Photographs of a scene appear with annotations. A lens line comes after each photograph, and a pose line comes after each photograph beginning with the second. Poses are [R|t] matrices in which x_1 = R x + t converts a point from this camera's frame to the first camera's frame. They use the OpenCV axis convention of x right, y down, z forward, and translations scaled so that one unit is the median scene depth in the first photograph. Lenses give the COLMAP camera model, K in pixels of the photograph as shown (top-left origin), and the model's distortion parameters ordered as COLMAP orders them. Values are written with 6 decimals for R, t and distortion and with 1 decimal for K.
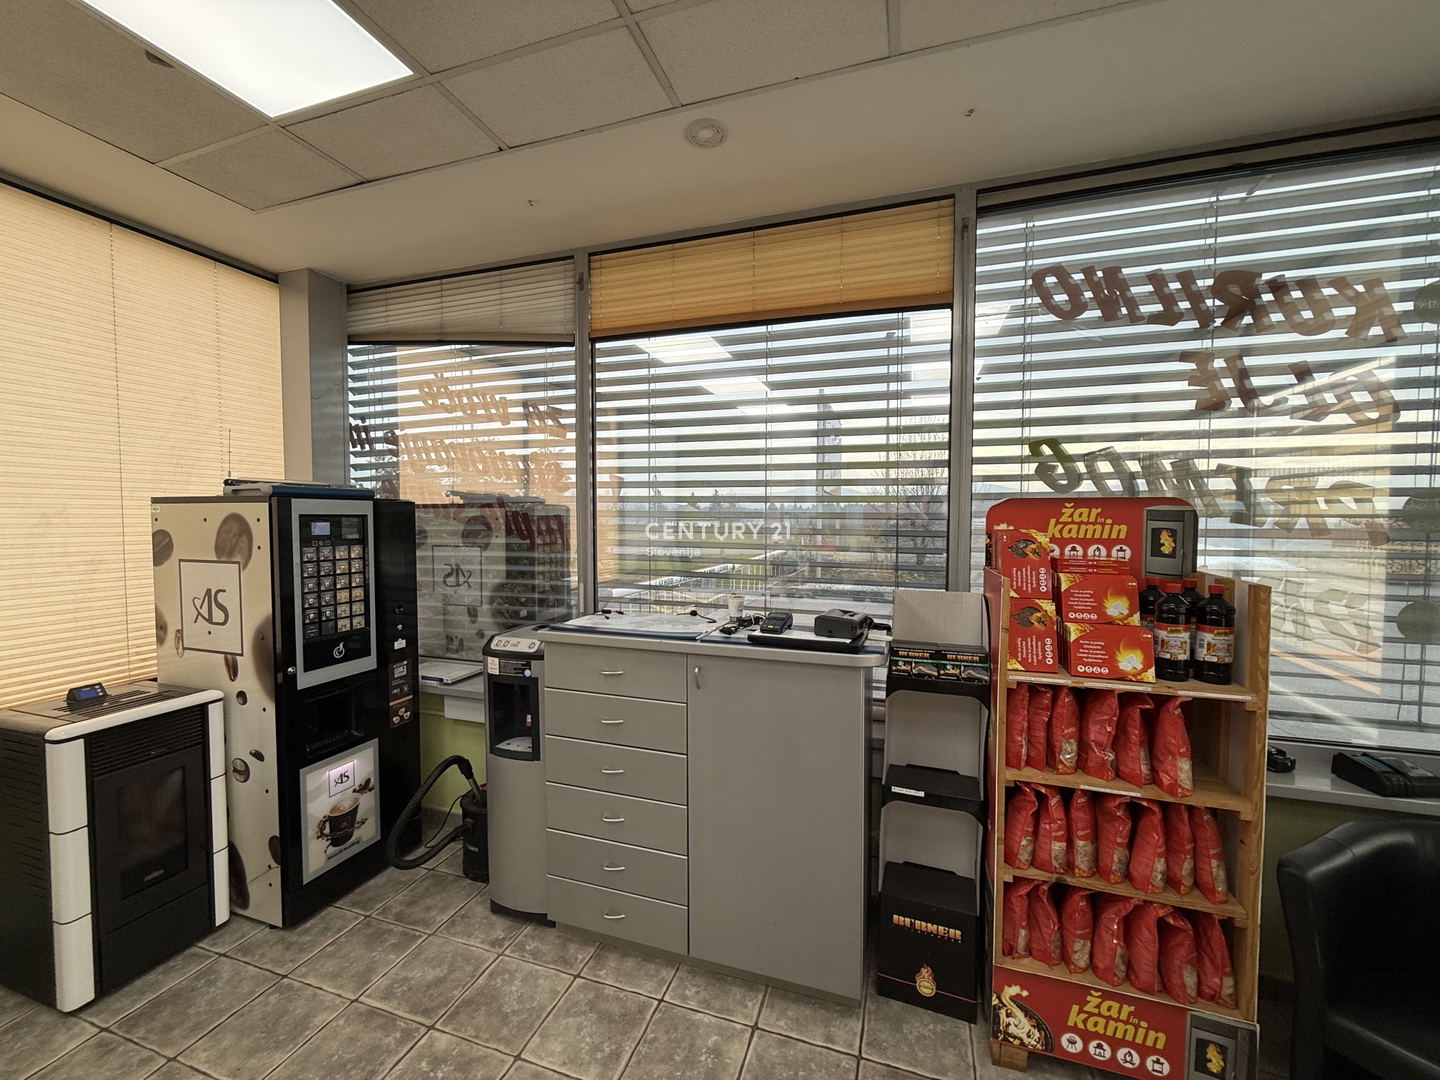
lens RADIAL K [[565.7, 0, 755.9], [0, 565.7, 542.9], [0, 0, 1]] dist [0.001112, 0.000158]
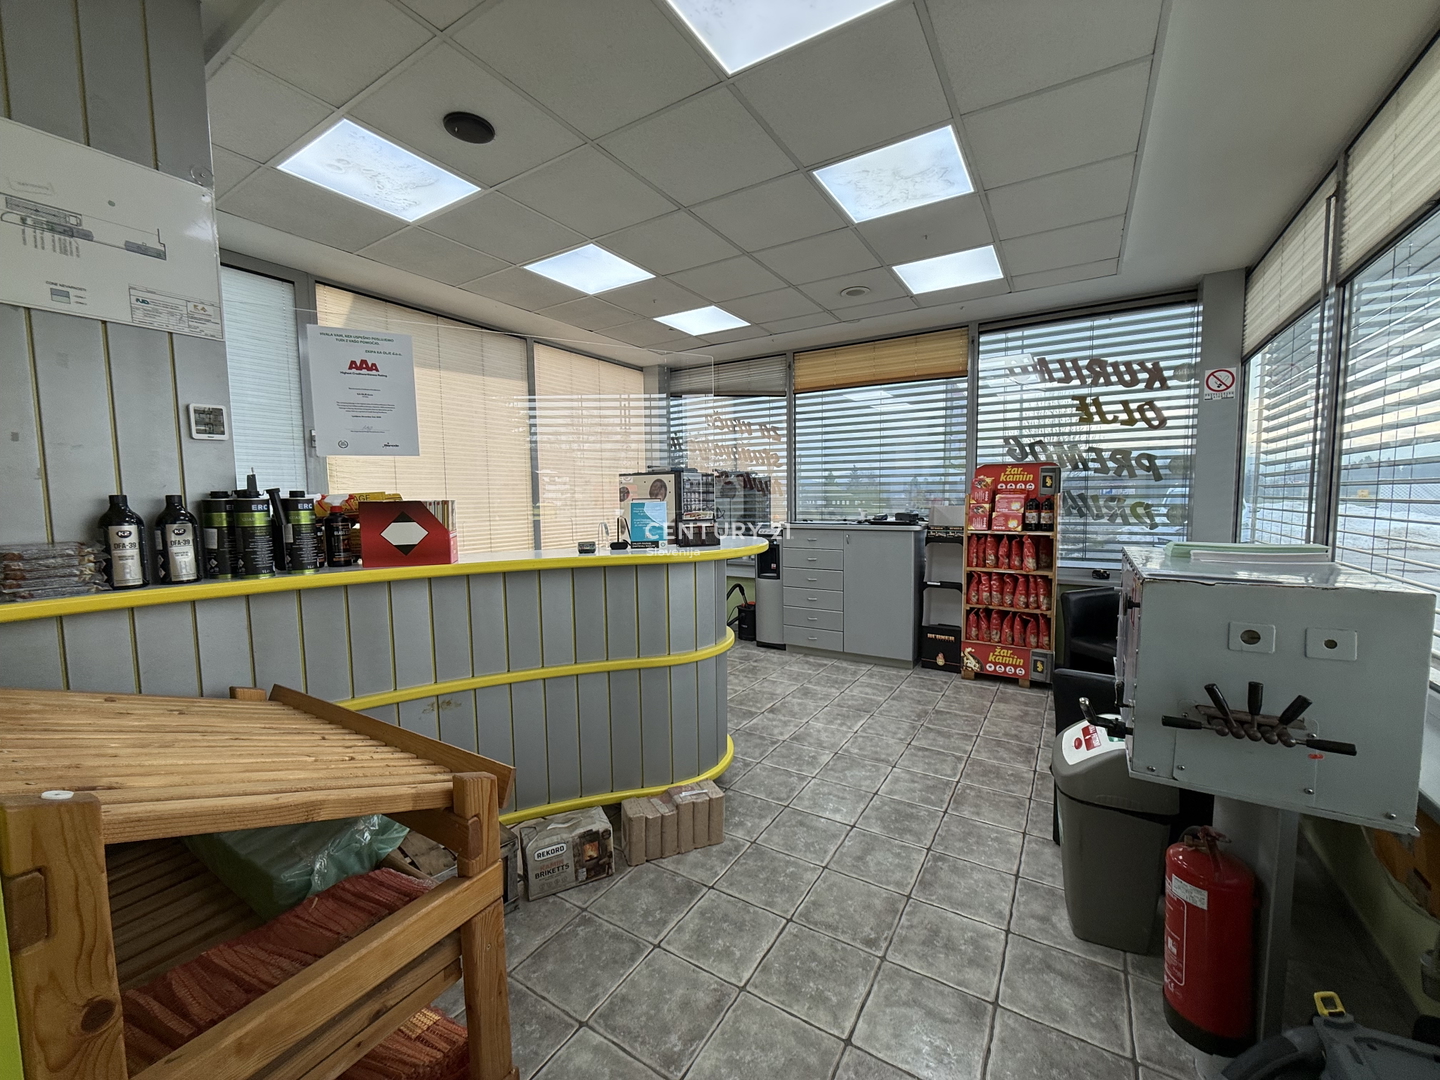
lens RADIAL K [[565.7, 0, 755.9], [0, 565.7, 542.9], [0, 0, 1]] dist [0.001112, 0.000158]
pose [[0.974326, 0.005787, -0.225069, 0.063097], [0.003606, 0.999140, 0.041300, 0.150638], [0.225115, -0.041051, 0.973467, -1.559969]]
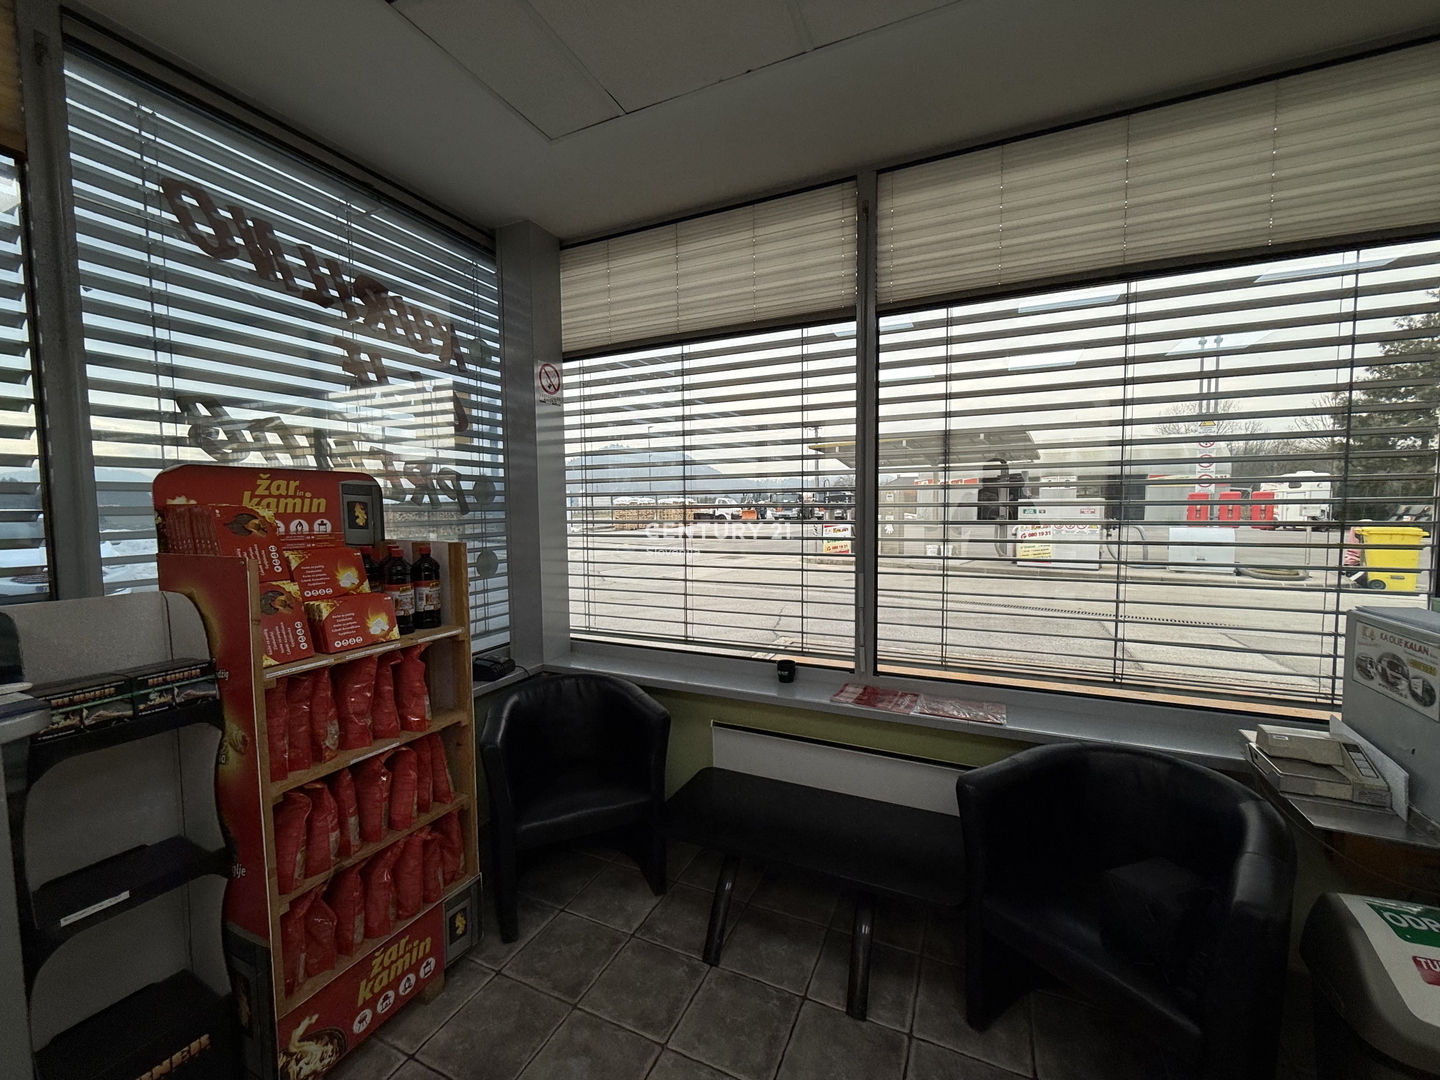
lens RADIAL K [[564.9, 0, 688.9], [0, 564.9, 540.1], [0, 0, 1]] dist [-0.002290, -0.000073]
pose [[0.172228, -0.064012, 0.982975, -0.215587], [0.052746, 0.997054, 0.055687, 0.019656], [-0.983644, 0.042258, 0.175097, 0.197850]]
